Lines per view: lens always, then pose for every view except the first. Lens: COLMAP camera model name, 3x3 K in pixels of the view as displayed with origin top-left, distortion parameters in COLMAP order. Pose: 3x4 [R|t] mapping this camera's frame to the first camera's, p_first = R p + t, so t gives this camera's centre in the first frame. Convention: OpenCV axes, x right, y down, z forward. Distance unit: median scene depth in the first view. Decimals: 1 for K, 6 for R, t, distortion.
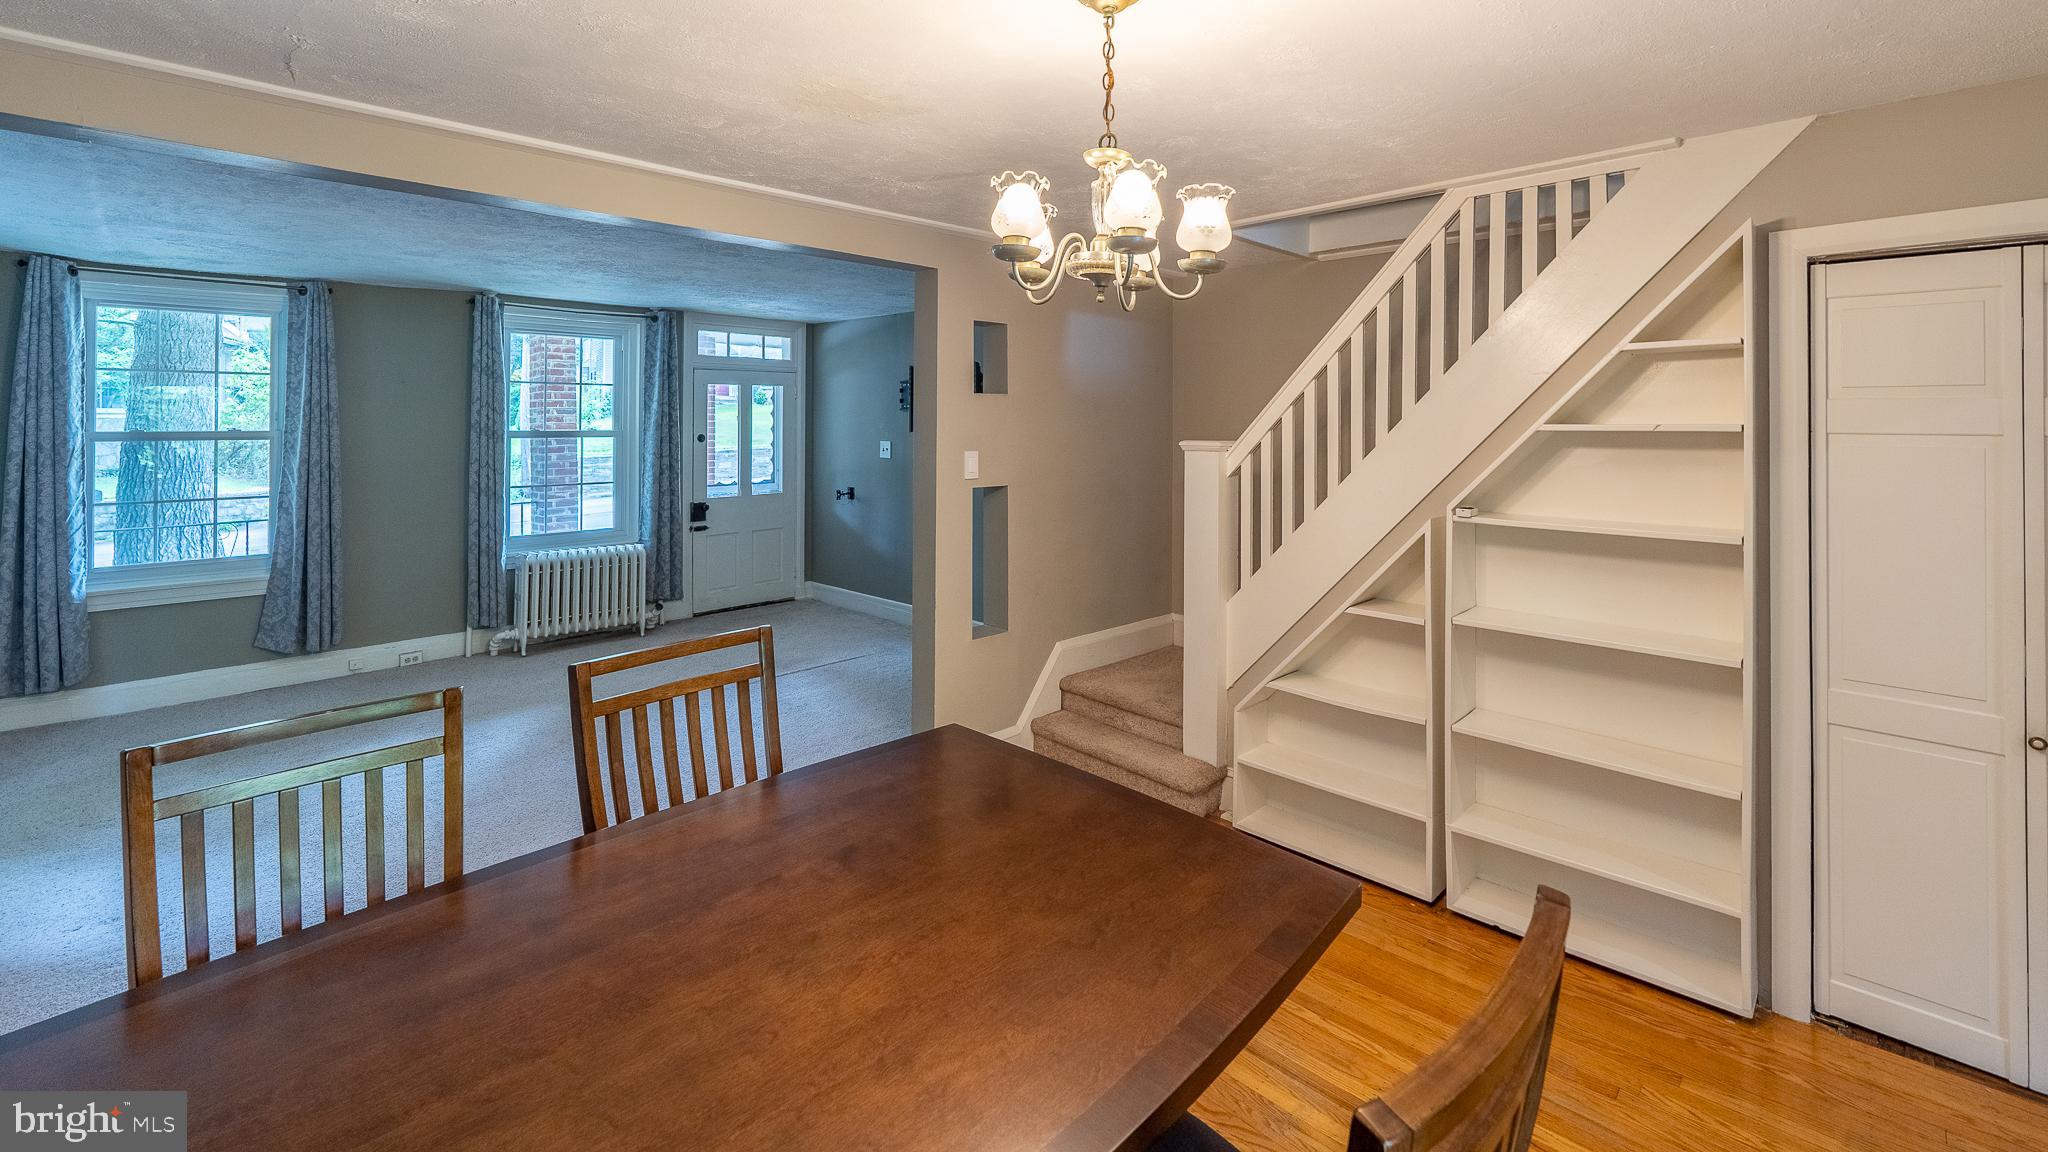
lens RADIAL K [[863.7, 0, 1022.7], [0, 863.7, 408.2], [0, 0, 1]] dist [-0.010733, 0.000008]
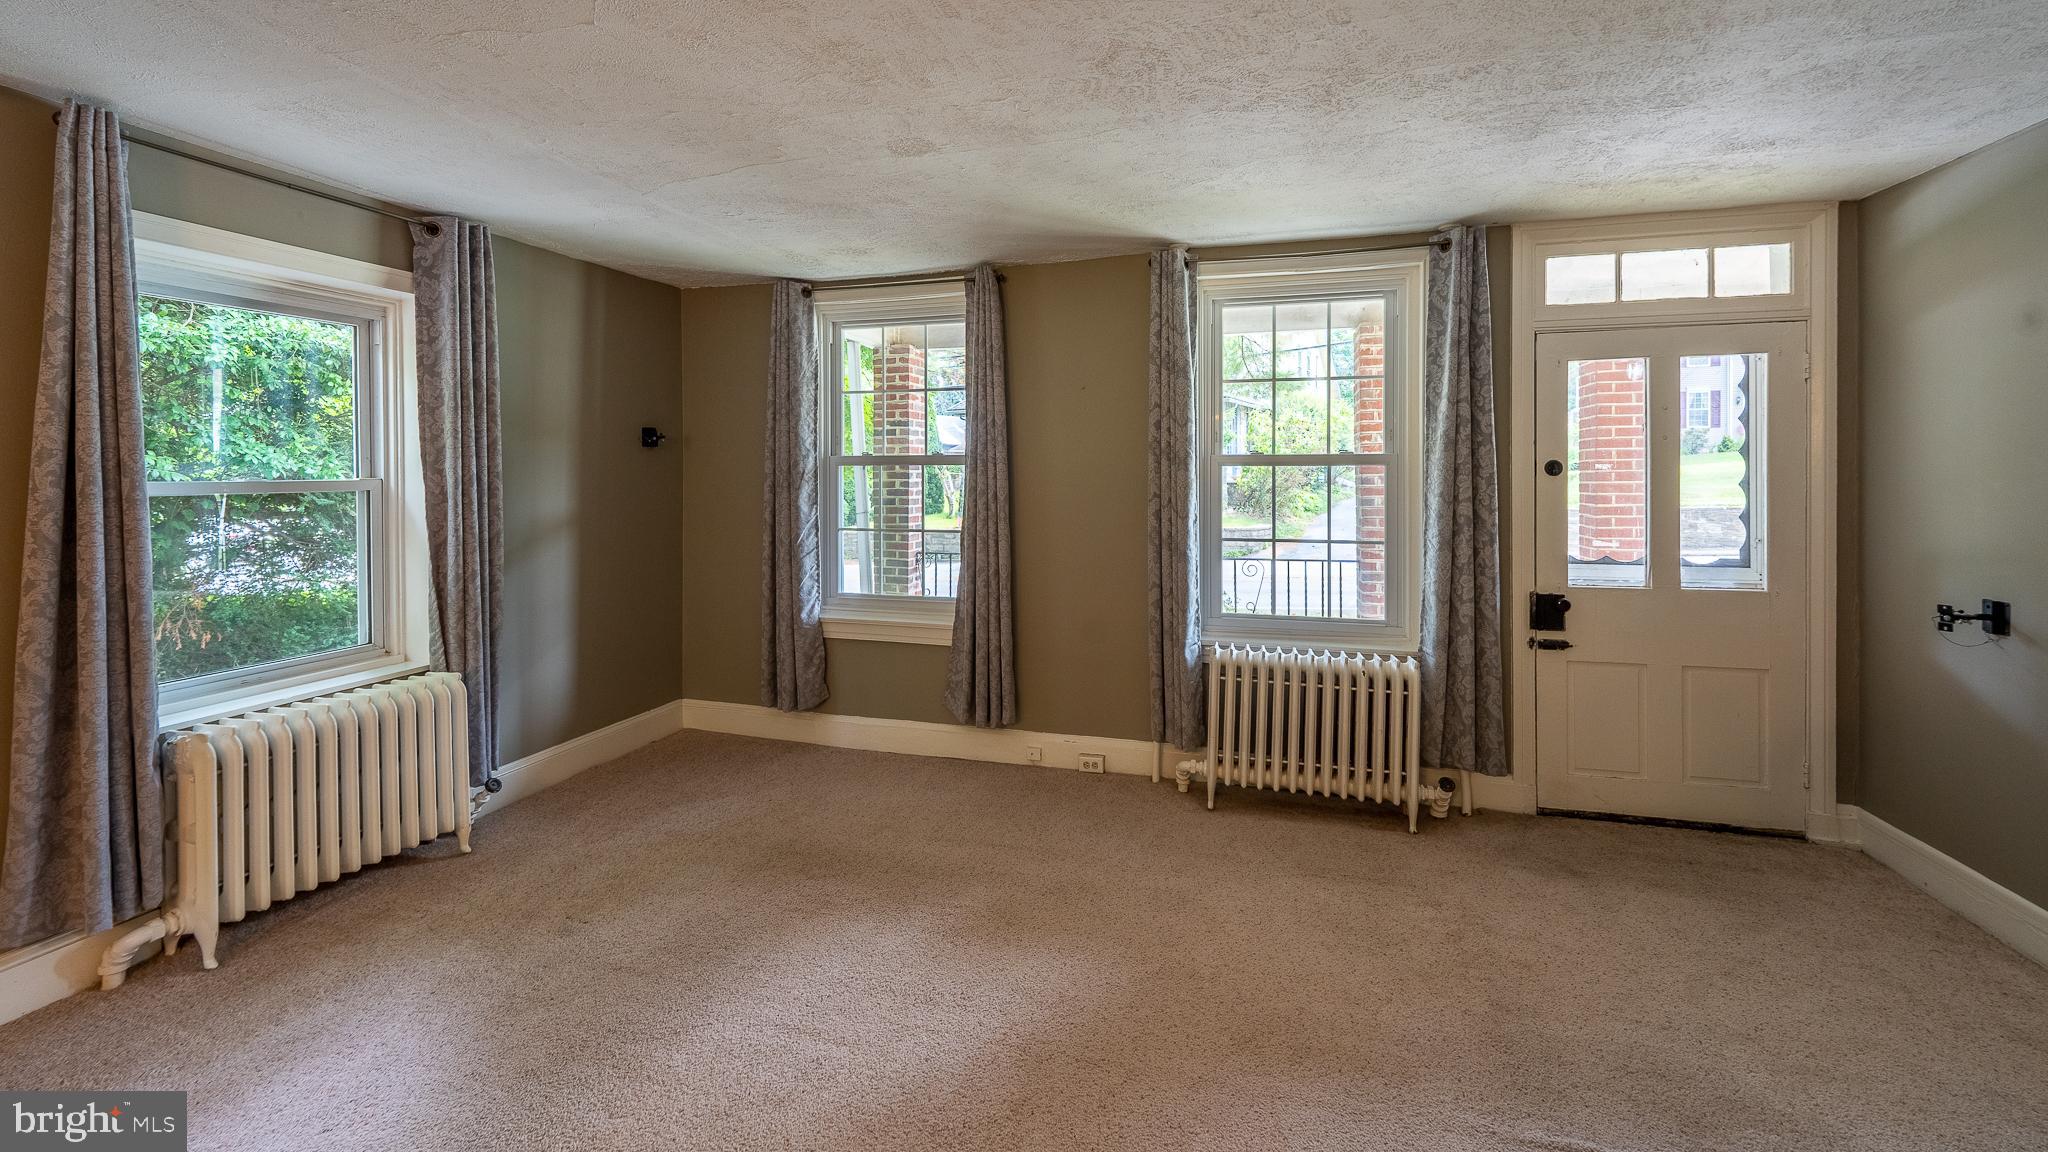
lens RADIAL K [[847.3, 0, 1020.5], [0, 847.3, 470.1], [0, 0, 1]] dist [0.001222, 0.000090]
pose [[0.476982, -0.001450, -0.878912, -0.097472], [0.014718, 0.999872, 0.006338, 0.033521], [0.878790, -0.015958, 0.476942, 0.571976]]
